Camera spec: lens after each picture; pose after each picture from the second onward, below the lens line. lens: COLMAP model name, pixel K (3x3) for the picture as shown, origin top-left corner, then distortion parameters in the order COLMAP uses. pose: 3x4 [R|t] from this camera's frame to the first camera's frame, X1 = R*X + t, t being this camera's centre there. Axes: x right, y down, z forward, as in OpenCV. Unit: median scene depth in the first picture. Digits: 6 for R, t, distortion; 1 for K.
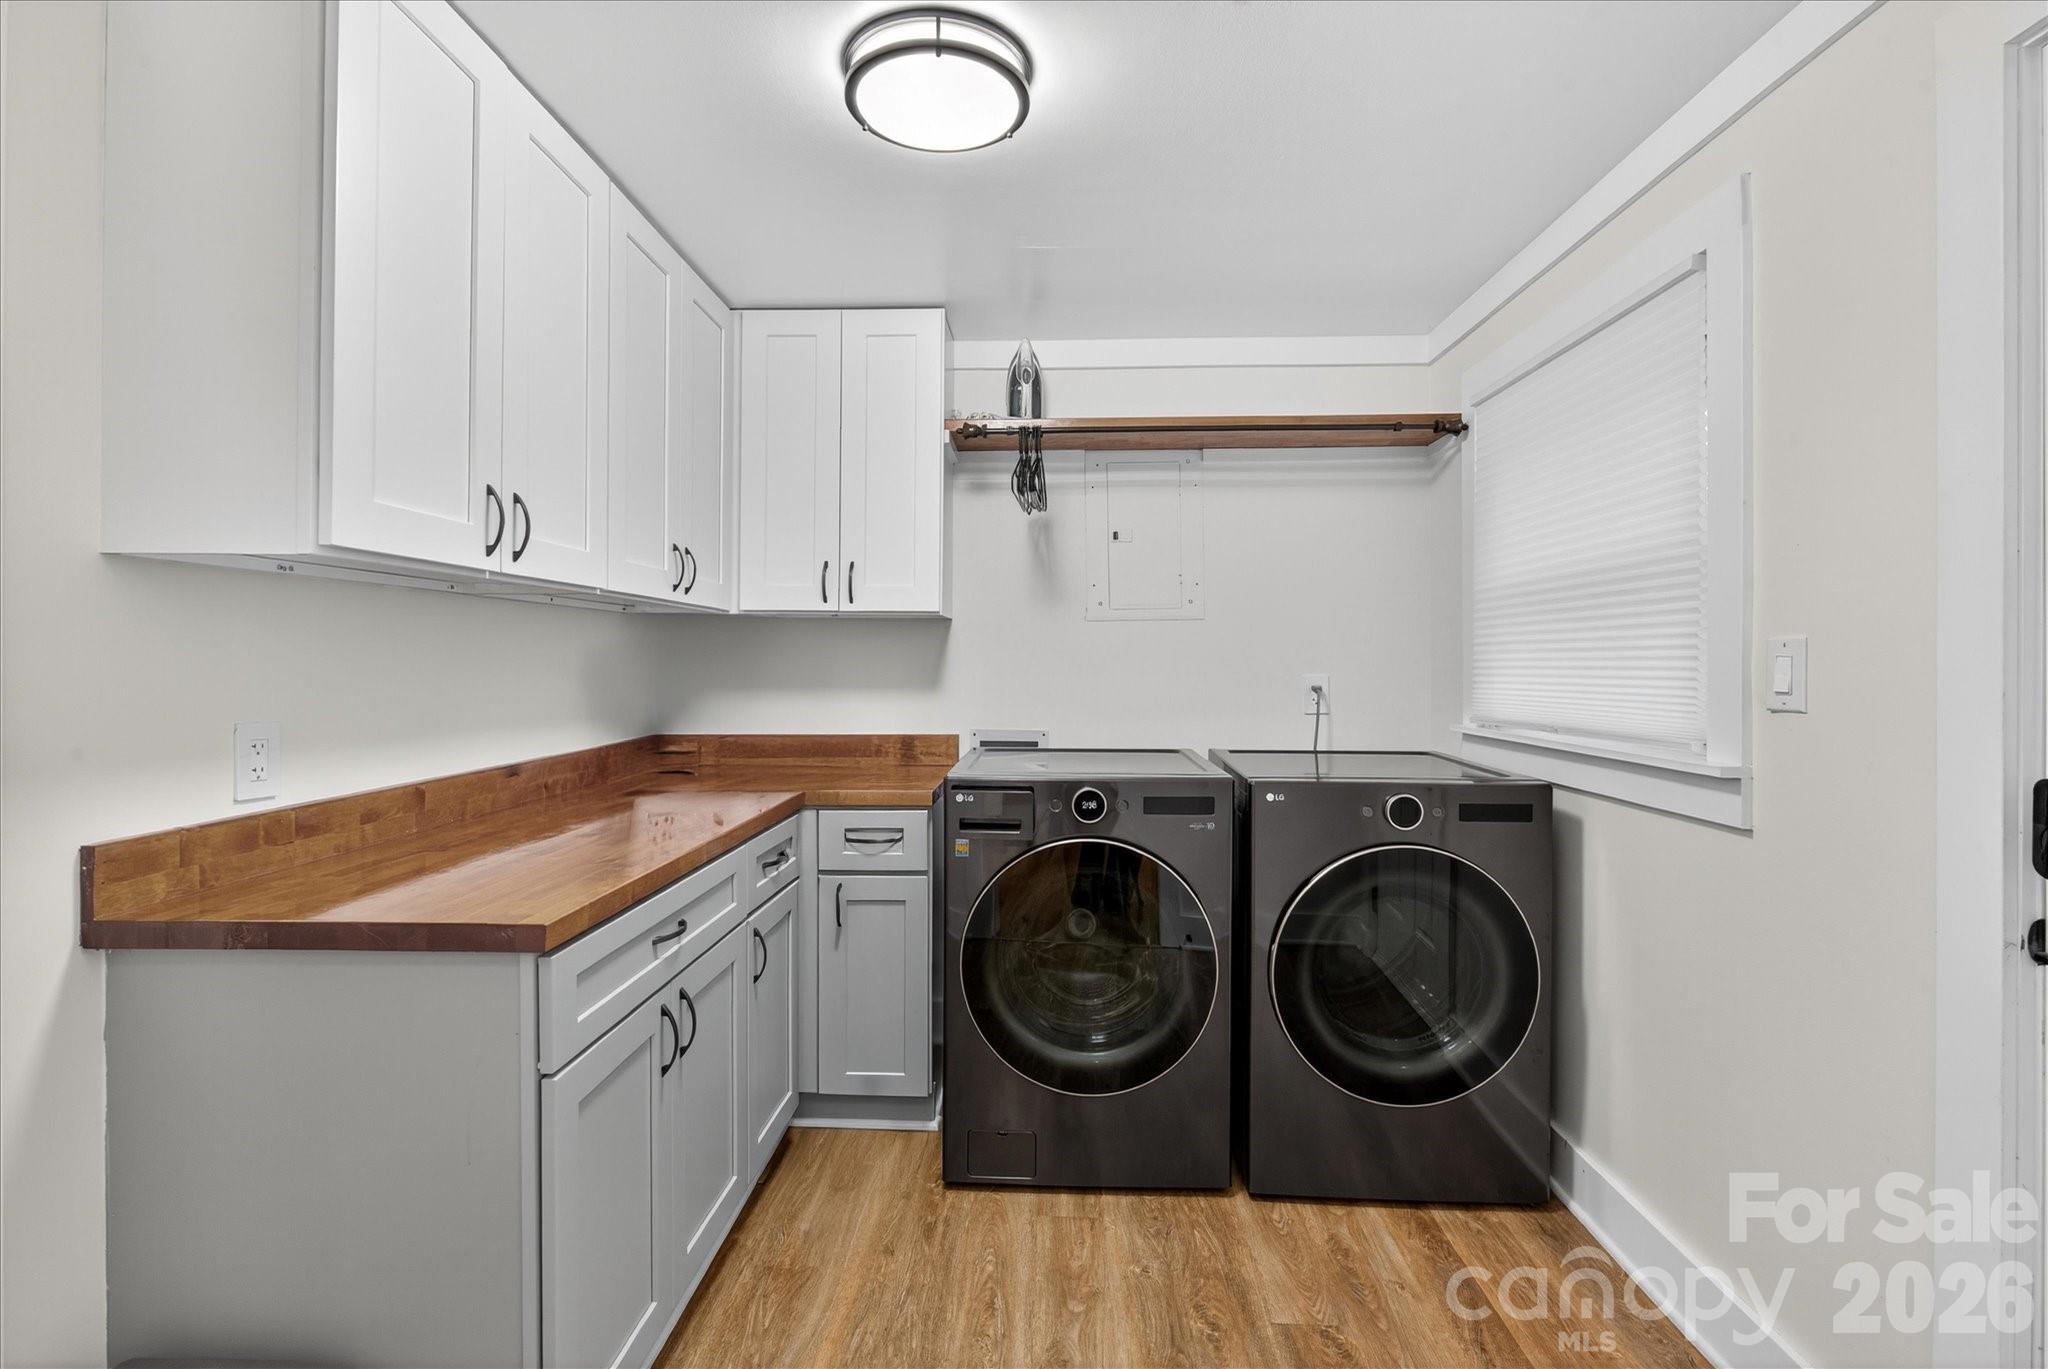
lens RADIAL K [[925.7, 0, 1030.3], [0, 925.7, 672.5], [0, 0, 1]] dist [0.000631, 0.000149]
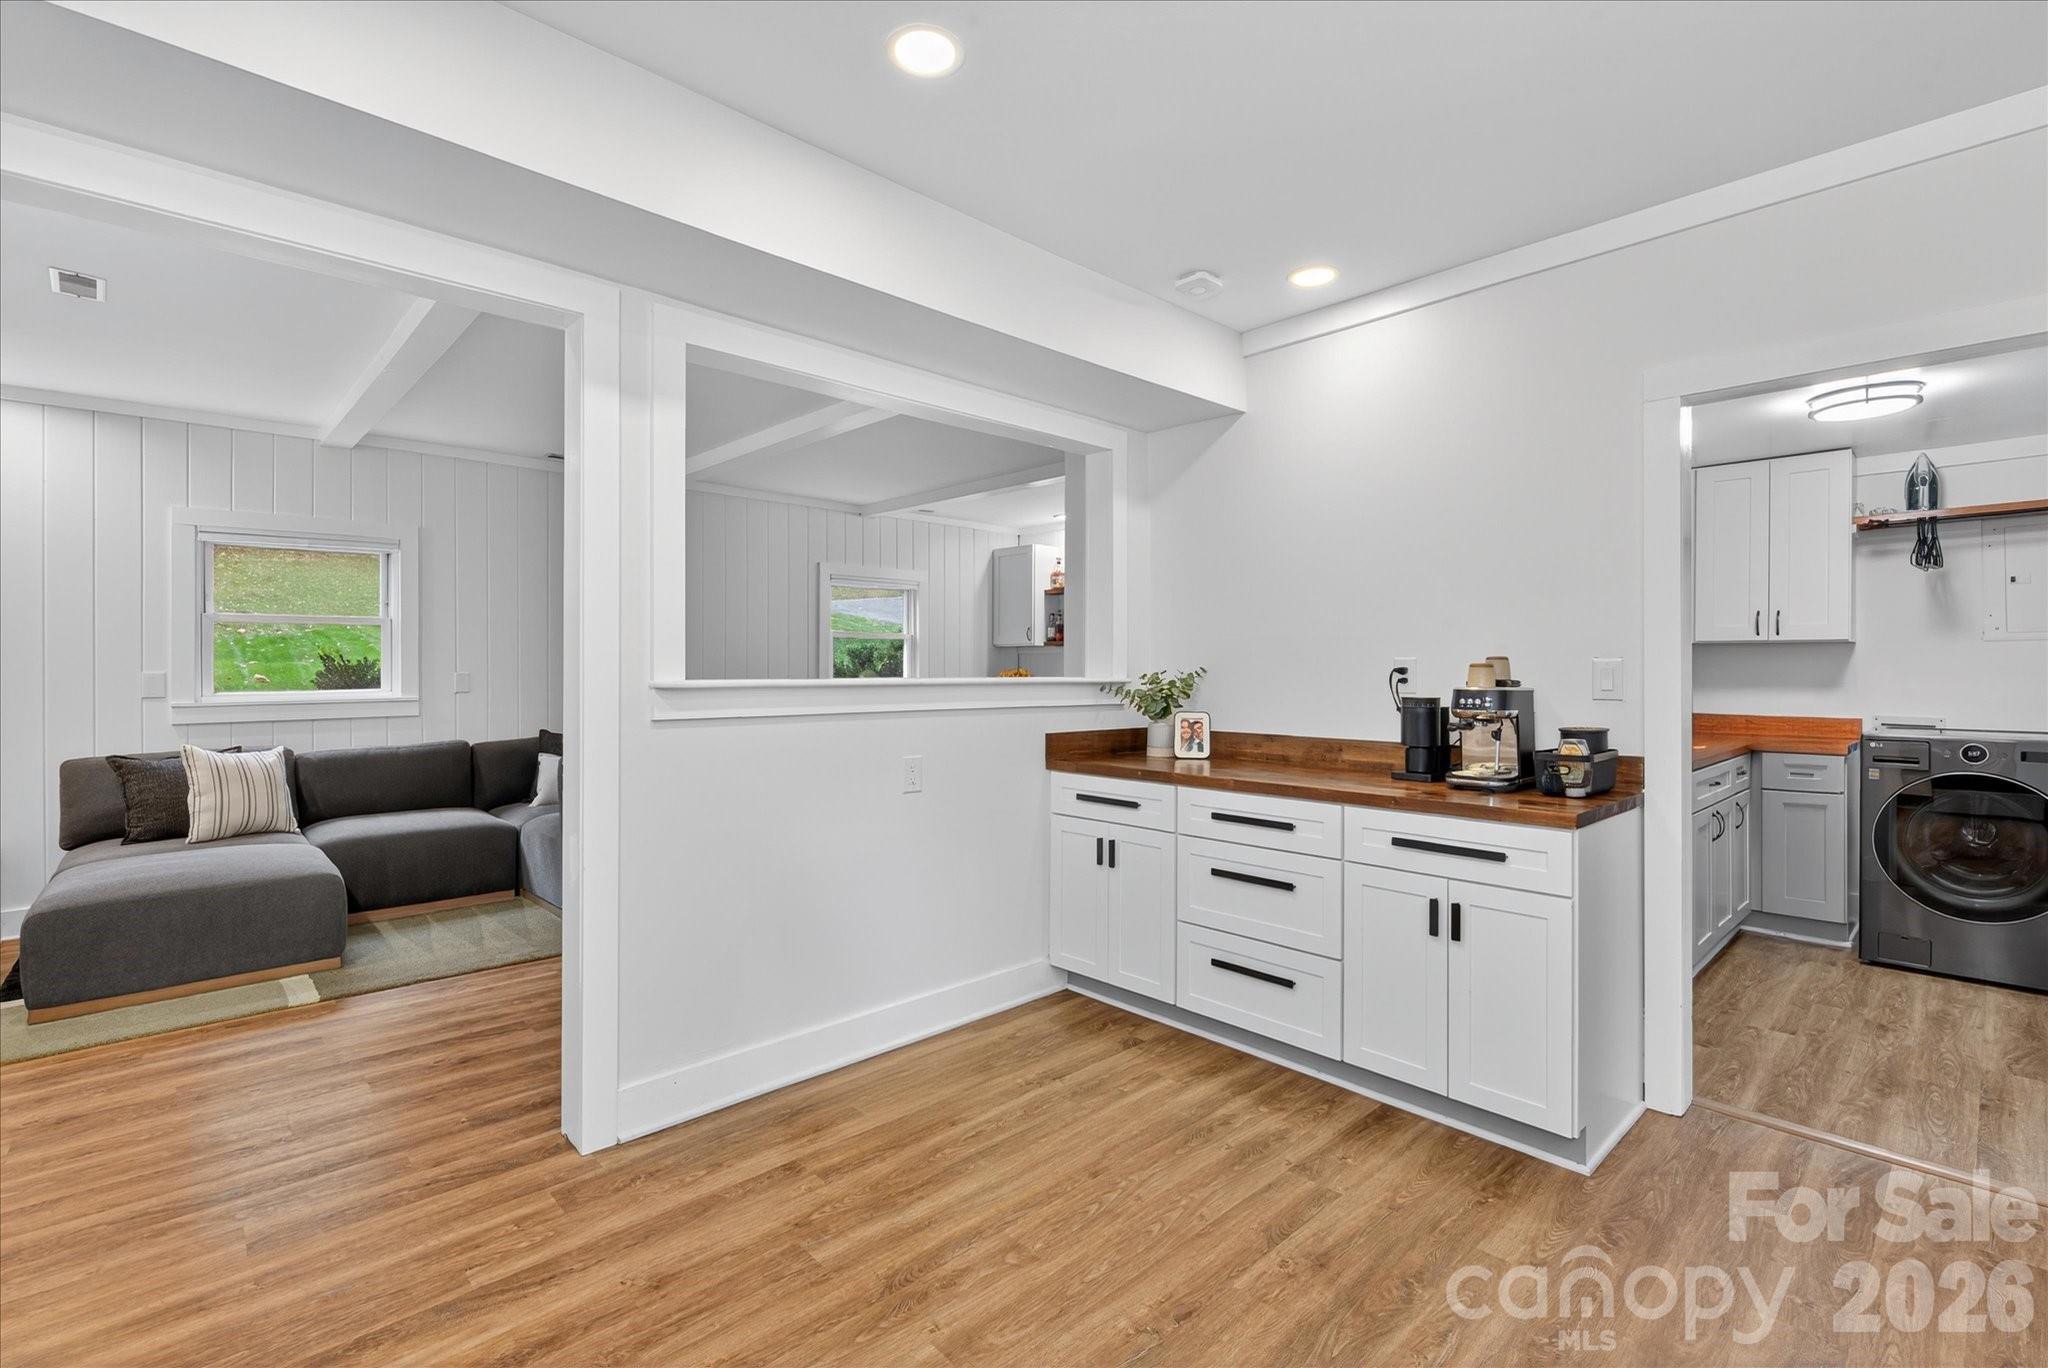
lens RADIAL K [[925.7, 0, 1030.3], [0, 925.7, 672.0], [0, 0, 1]] dist [0.000631, 0.000149]
pose [[0.714831, -0.000843, -0.699296, 0.010787], [-0.004538, 0.999973, -0.005845, 0.006889], [0.699282, 0.007351, 0.714808, -1.121946]]
